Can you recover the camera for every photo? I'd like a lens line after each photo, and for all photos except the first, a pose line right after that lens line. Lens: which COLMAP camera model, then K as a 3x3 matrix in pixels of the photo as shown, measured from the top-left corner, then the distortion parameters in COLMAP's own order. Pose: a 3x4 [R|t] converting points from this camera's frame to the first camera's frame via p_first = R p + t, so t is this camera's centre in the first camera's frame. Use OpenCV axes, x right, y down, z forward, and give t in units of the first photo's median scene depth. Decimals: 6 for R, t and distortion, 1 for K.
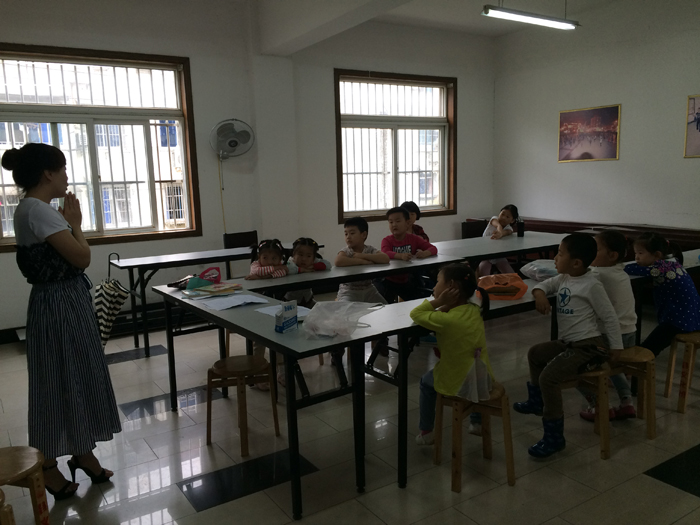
lens RADIAL K [[596.7, 0, 343.4], [0, 596.7, 265.0], [0, 0, 1]] dist [0.087949, -0.110329]
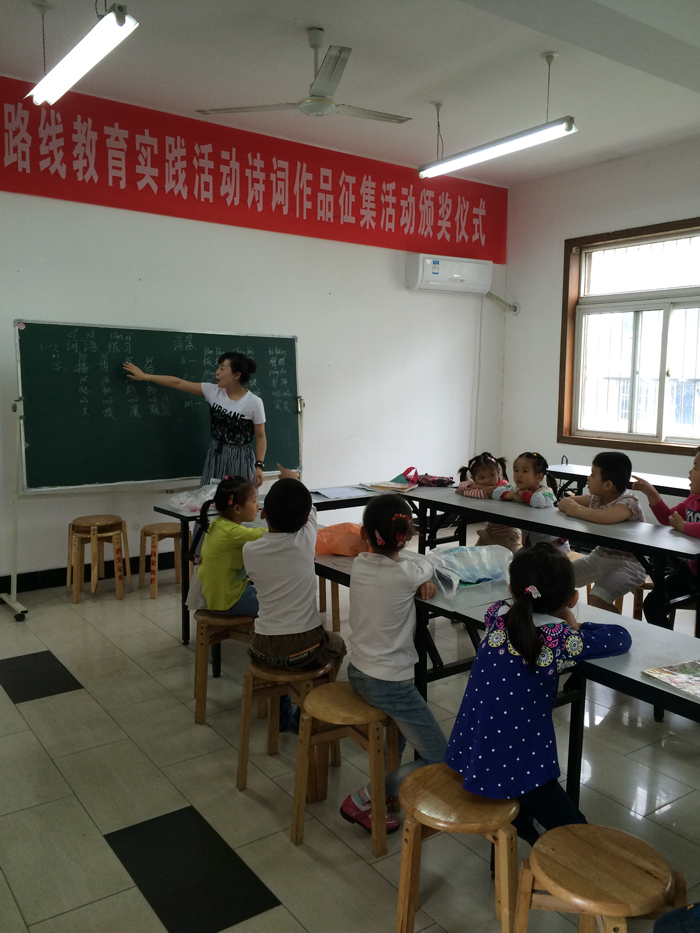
lens RADIAL K [[795.4, 0, 344.1], [0, 795.4, 464.5], [0, 0, 1]] dist [0.087949, -0.110329]
pose [[0.064906, 0.144684, -0.987347, 1.302915], [-0.154223, 0.979000, 0.133323, -0.187271], [0.985902, 0.143618, 0.085857, 0.895697]]
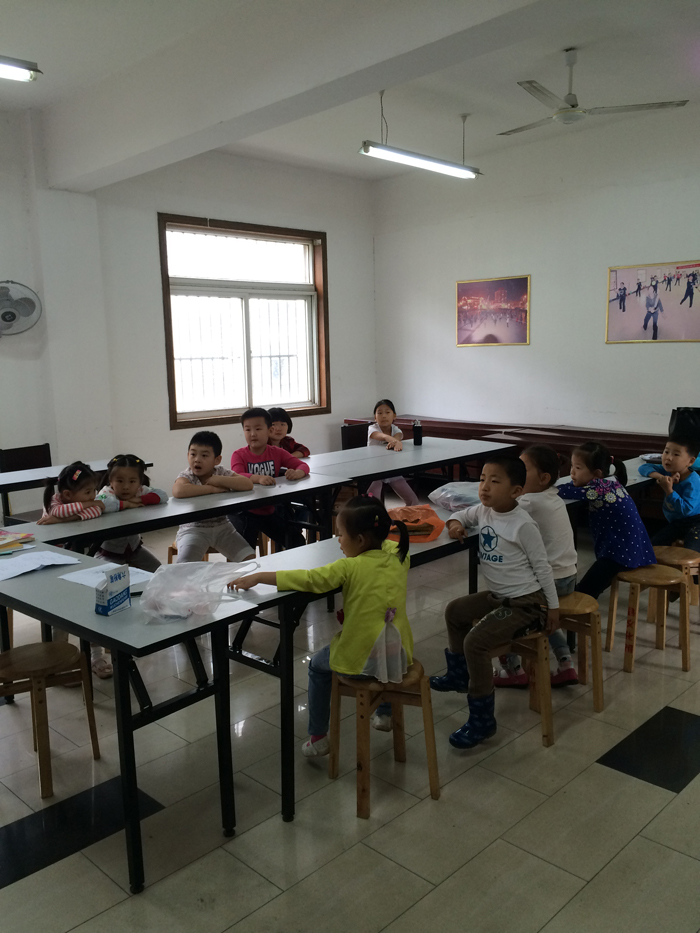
lens RADIAL K [[795.4, 0, 346.8], [0, 795.4, 462.0], [0, 0, 1]] dist [0.087949, -0.110329]
pose [[0.975385, -0.027432, 0.218795, -0.017250], [0.029847, 0.999524, -0.007741, -0.022622], [-0.218478, 0.014081, 0.975740, 0.034782]]
